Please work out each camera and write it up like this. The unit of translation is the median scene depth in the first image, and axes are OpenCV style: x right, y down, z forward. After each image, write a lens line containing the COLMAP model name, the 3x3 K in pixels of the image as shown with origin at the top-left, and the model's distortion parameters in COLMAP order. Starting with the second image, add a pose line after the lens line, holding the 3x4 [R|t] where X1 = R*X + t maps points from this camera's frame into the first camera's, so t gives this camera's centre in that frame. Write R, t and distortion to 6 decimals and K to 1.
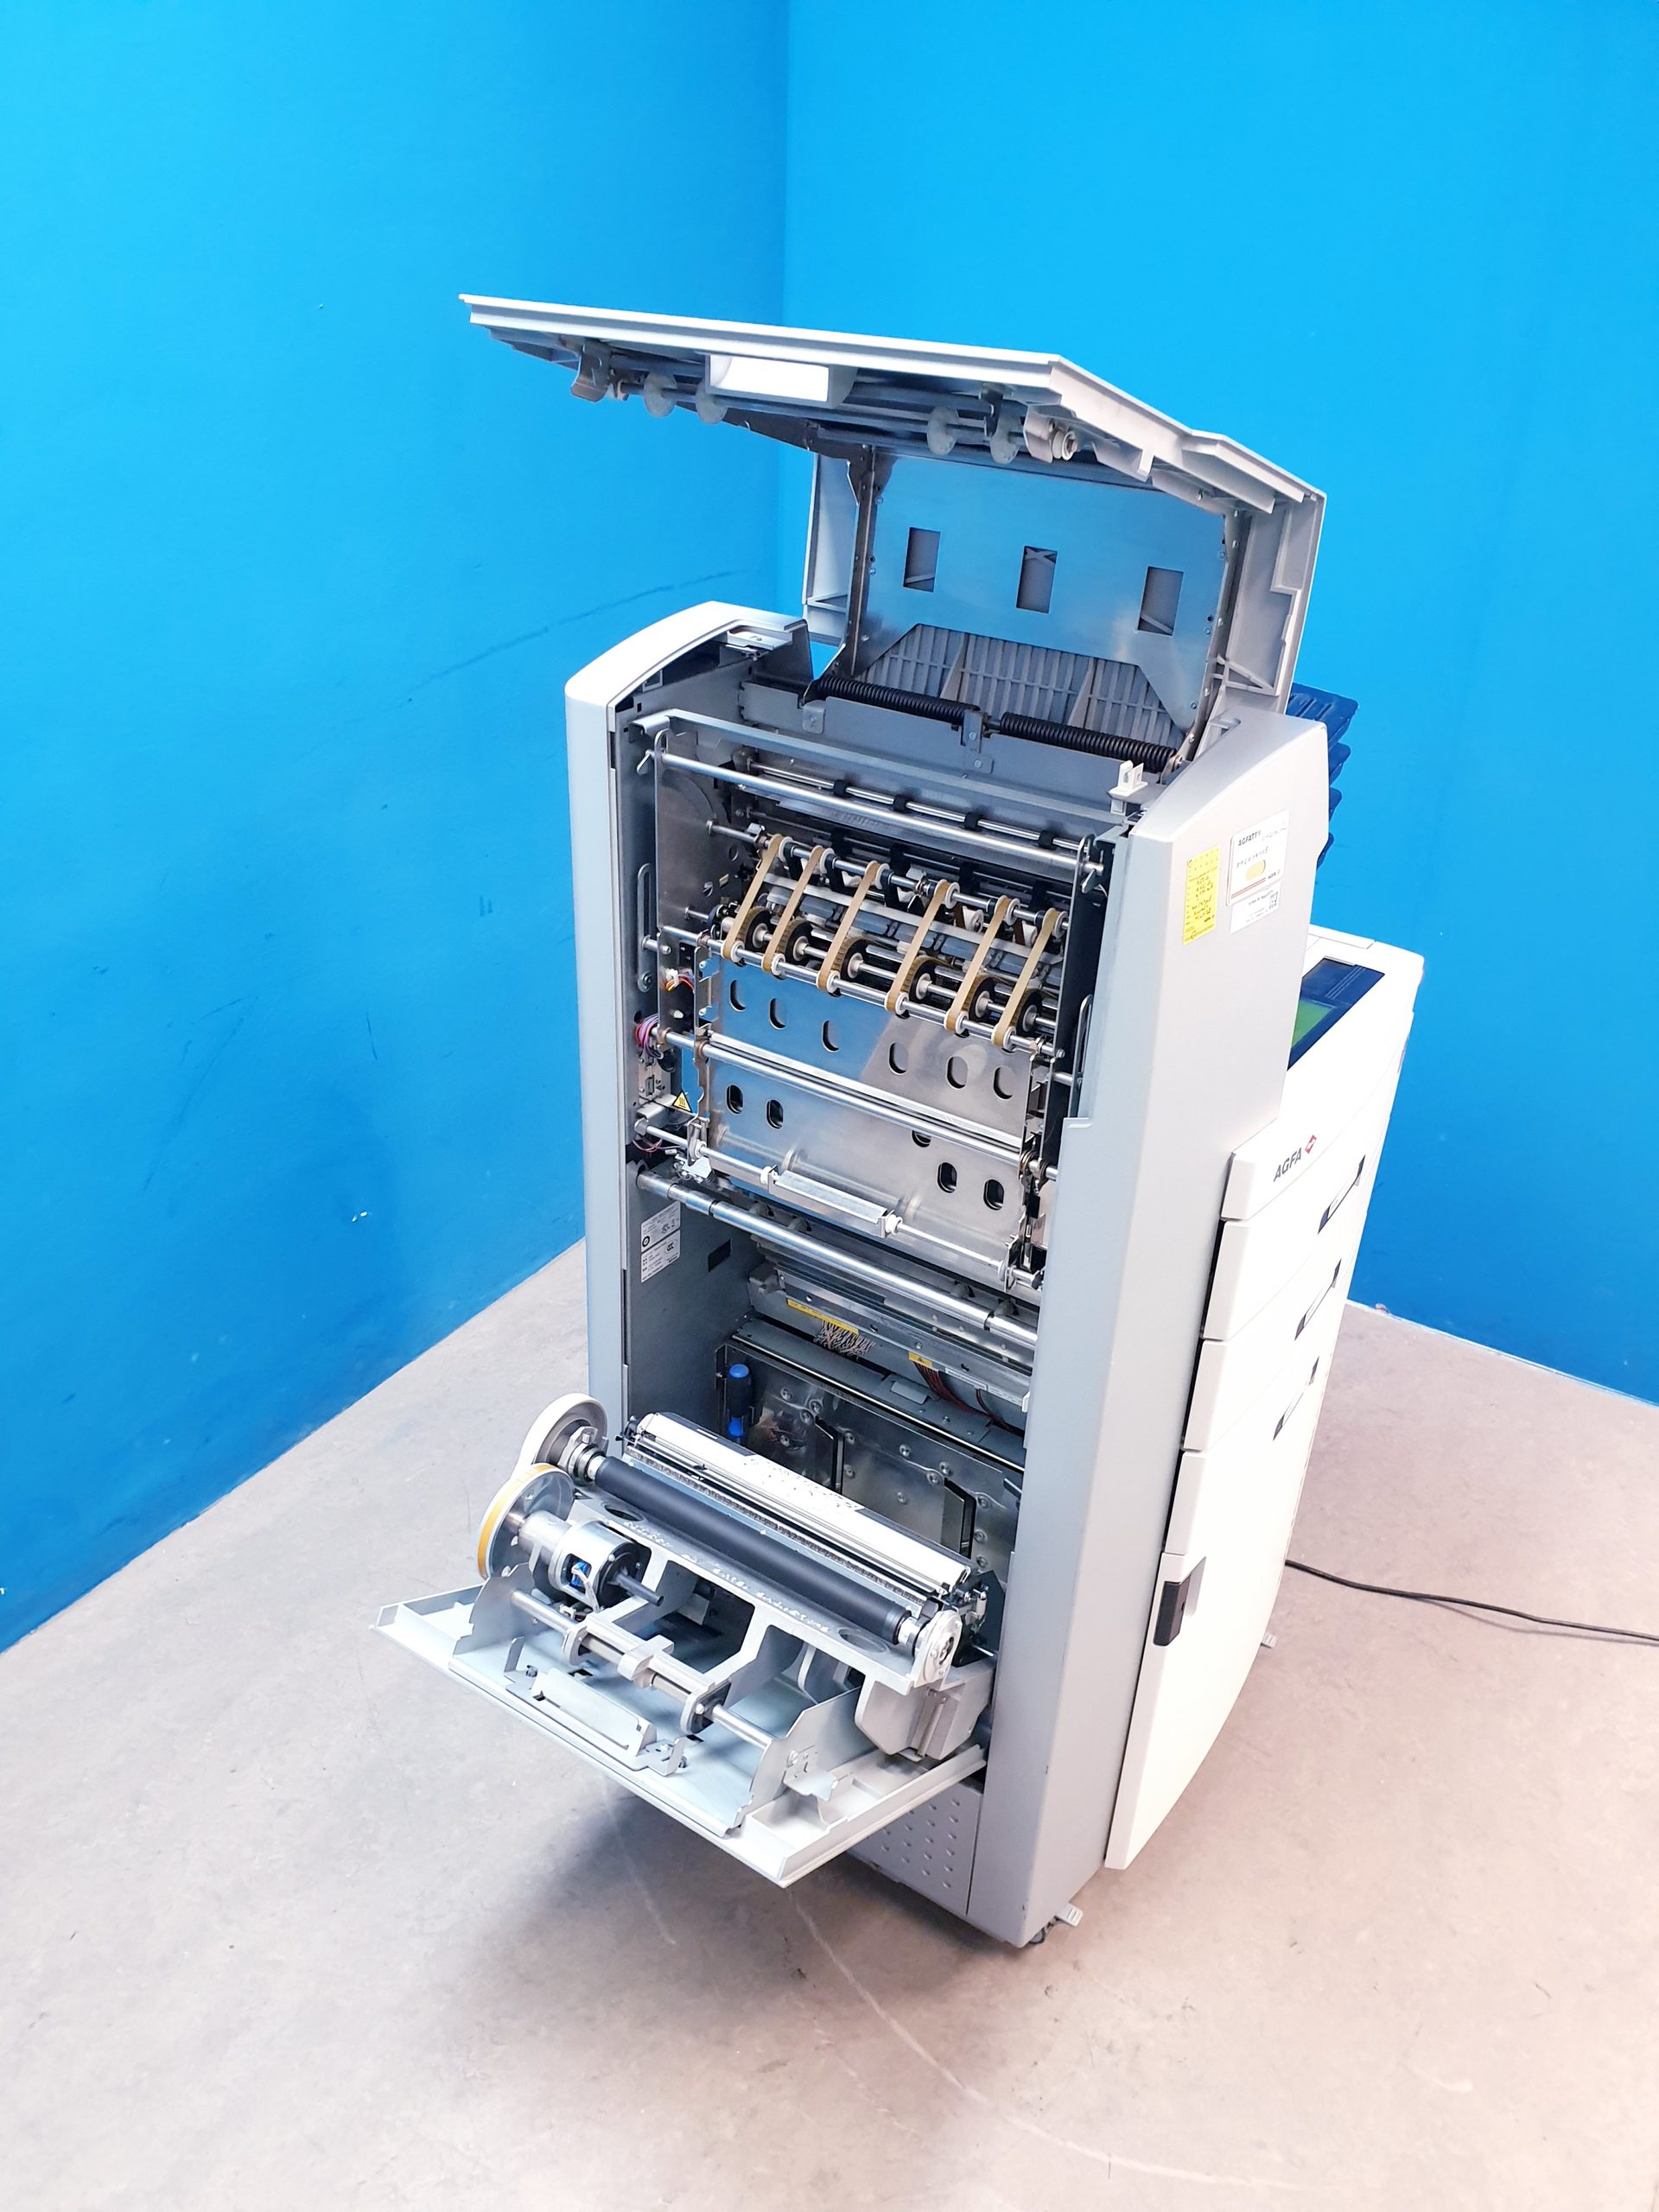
lens RADIAL K [[1653.0, 0, 829.5], [0, 1653.0, 1106.0], [0, 0, 1]] dist [-0.010739, 0.049416]
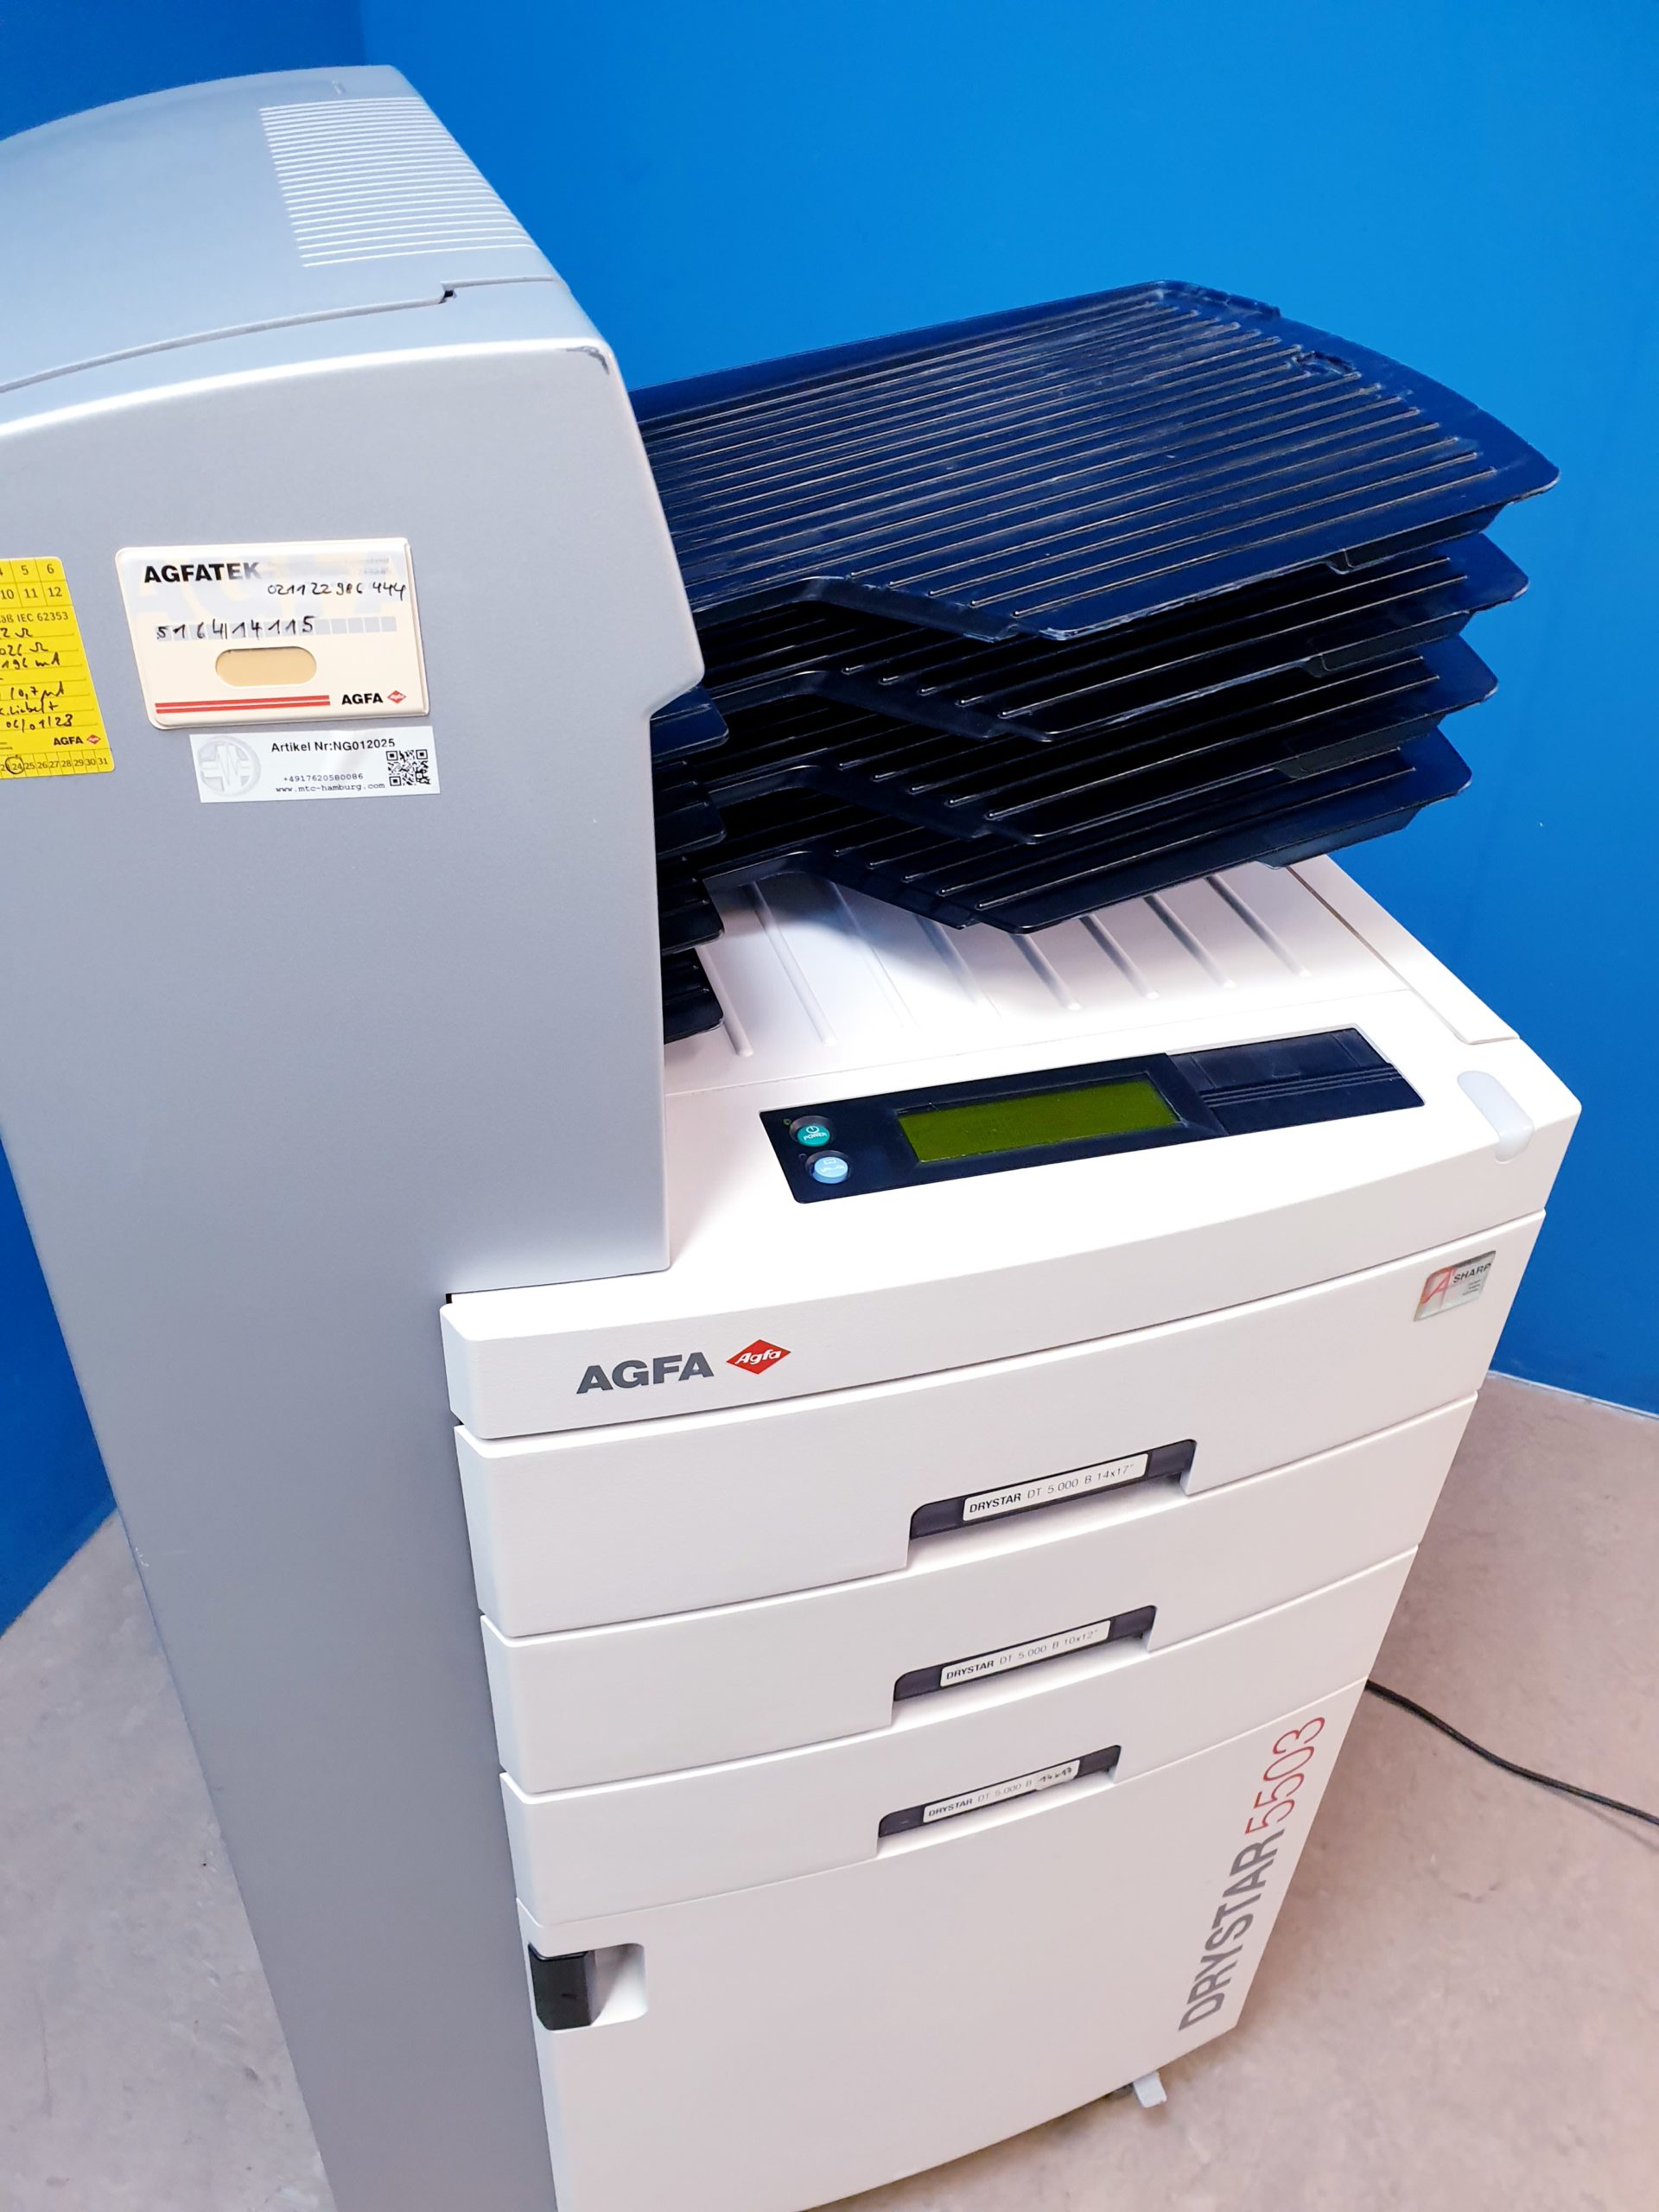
lens RADIAL K [[1673.3, 0, 807.7], [0, 1673.3, 1107.0], [0, 0, 1]] dist [0.040487, -0.008276]
pose [[0.982056, -0.121712, 0.144060, -0.011021], [0.098370, 0.982311, 0.159335, -0.167486], [-0.160904, -0.142305, 0.976657, 0.526919]]
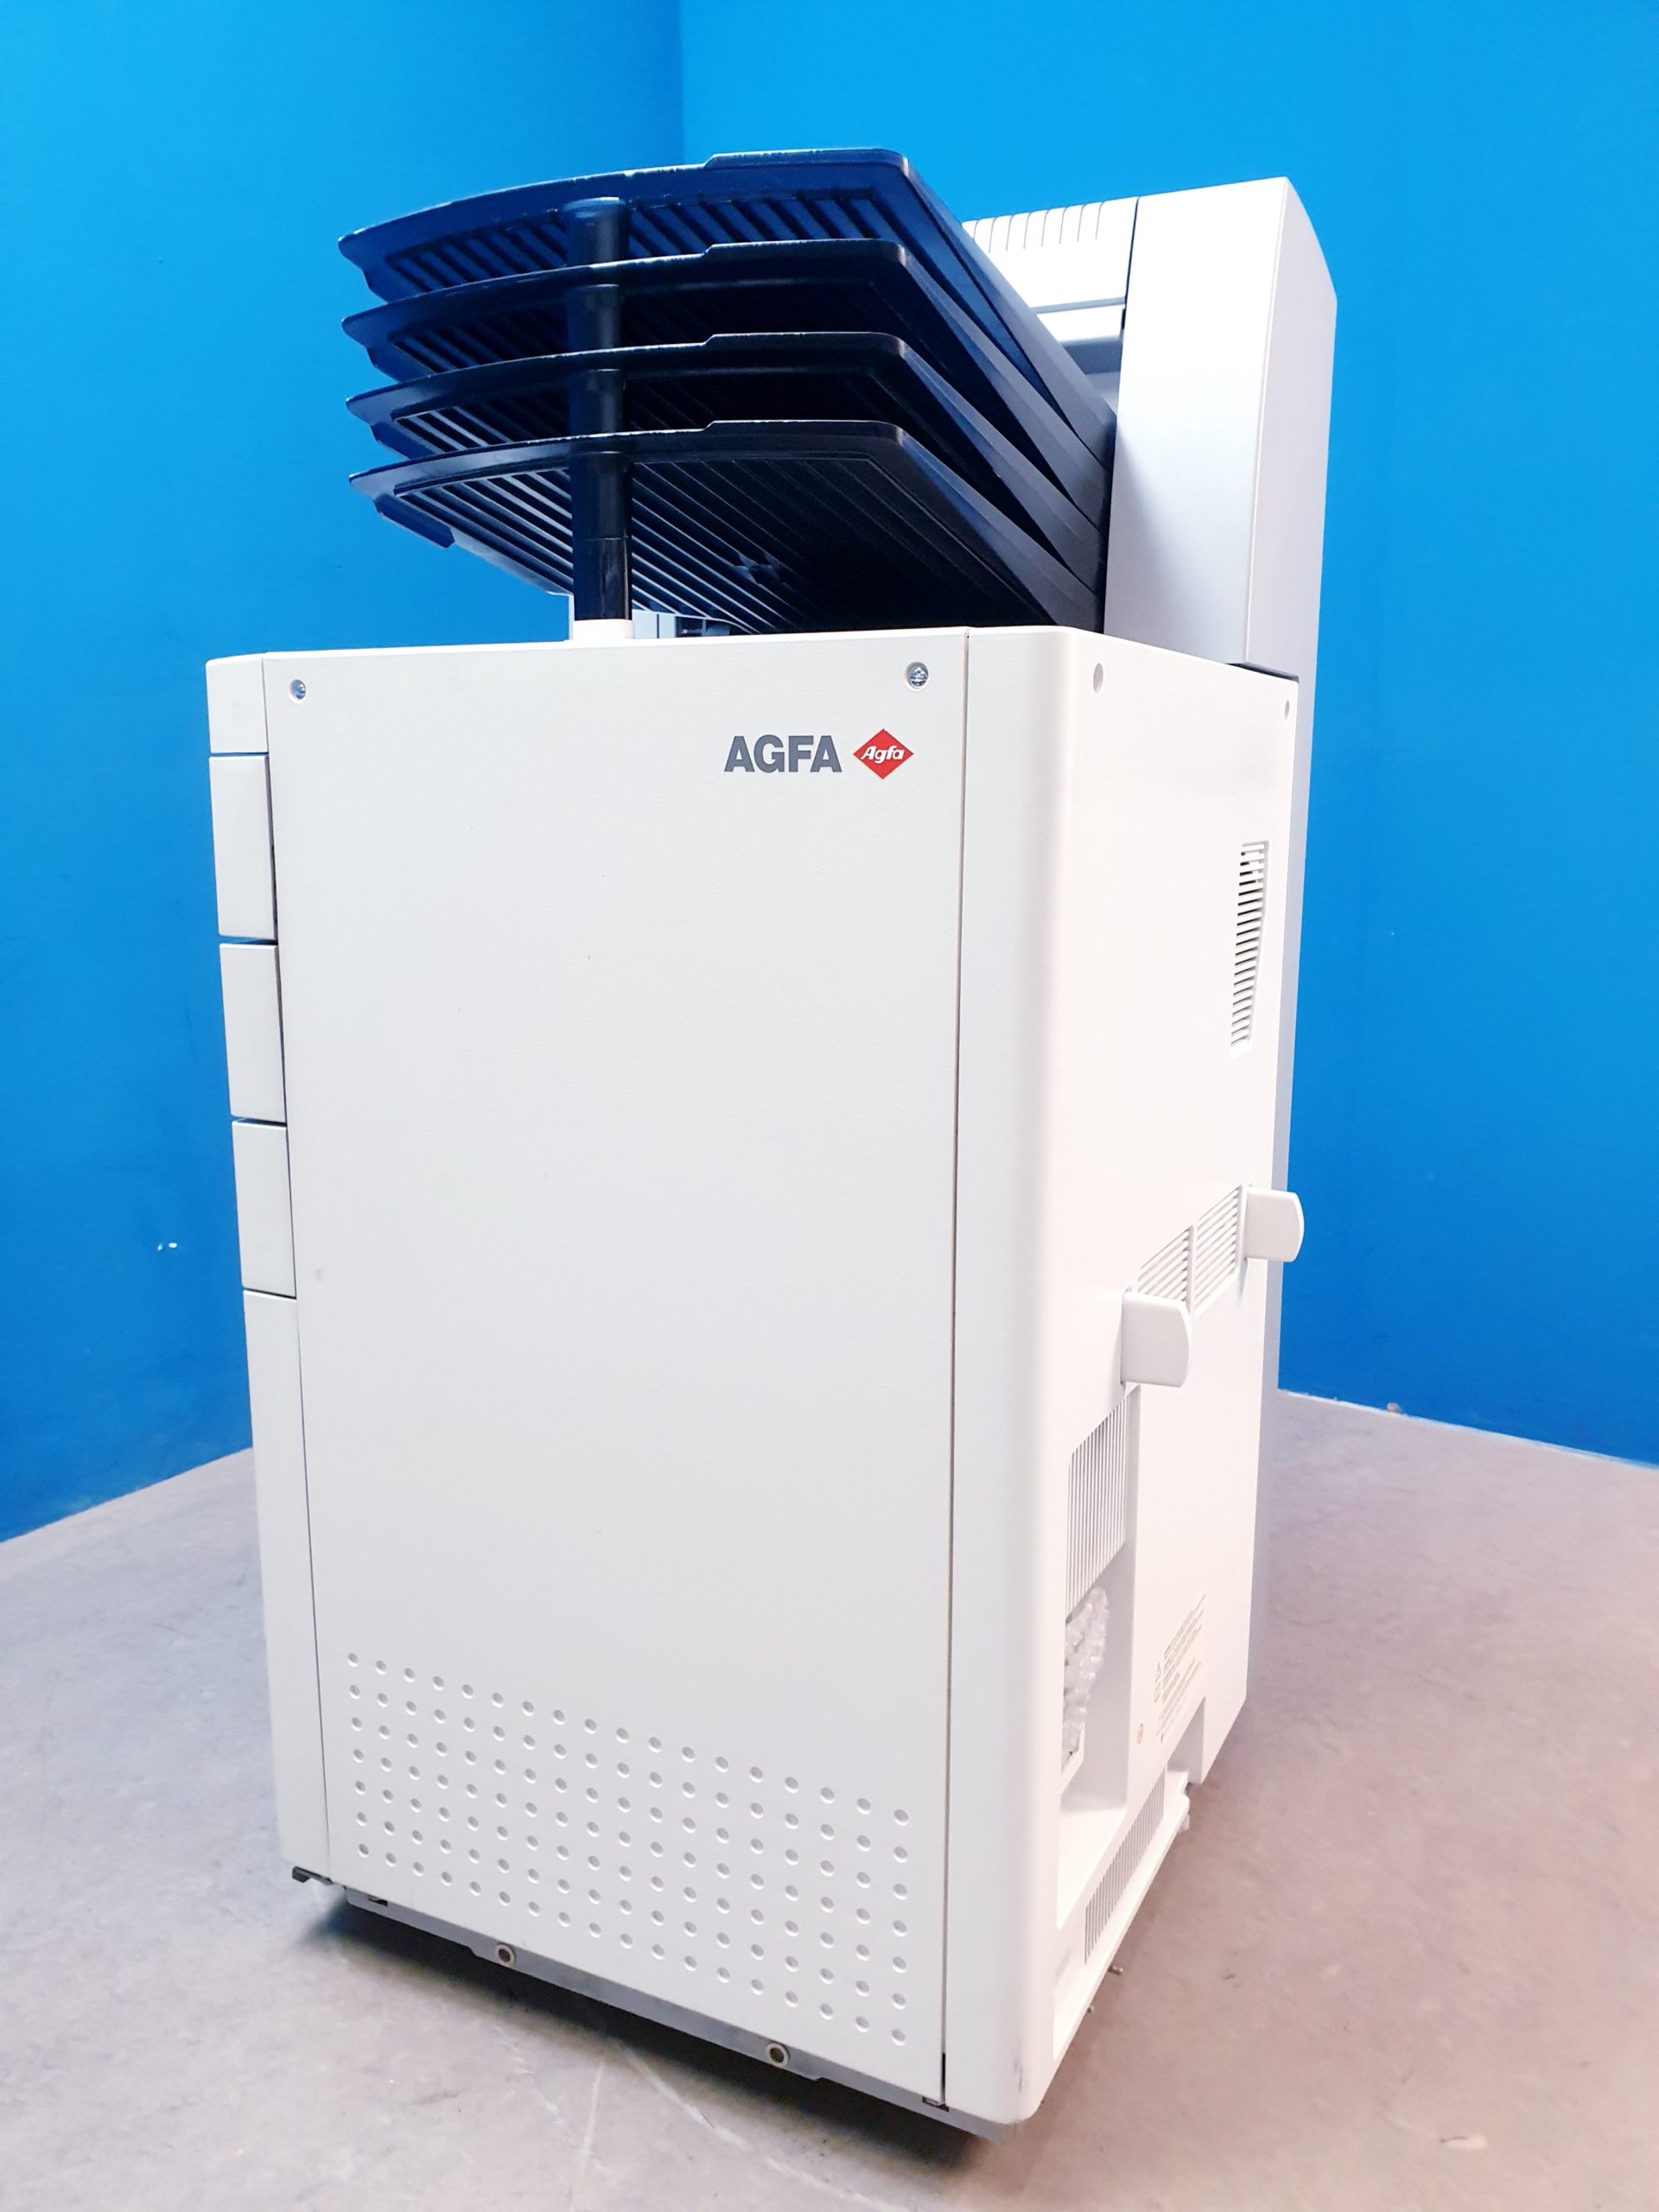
lens RADIAL K [[1675.5, 0, 844.4], [0, 1675.5, 1120.5], [0, 0, 1]] dist [-0.058781, 0.115805]
pose [[0.997806, -0.034580, -0.056458, 0.158618], [0.015490, 0.951025, -0.308727, 0.349748], [0.064369, 0.307175, 0.949474, 0.198113]]
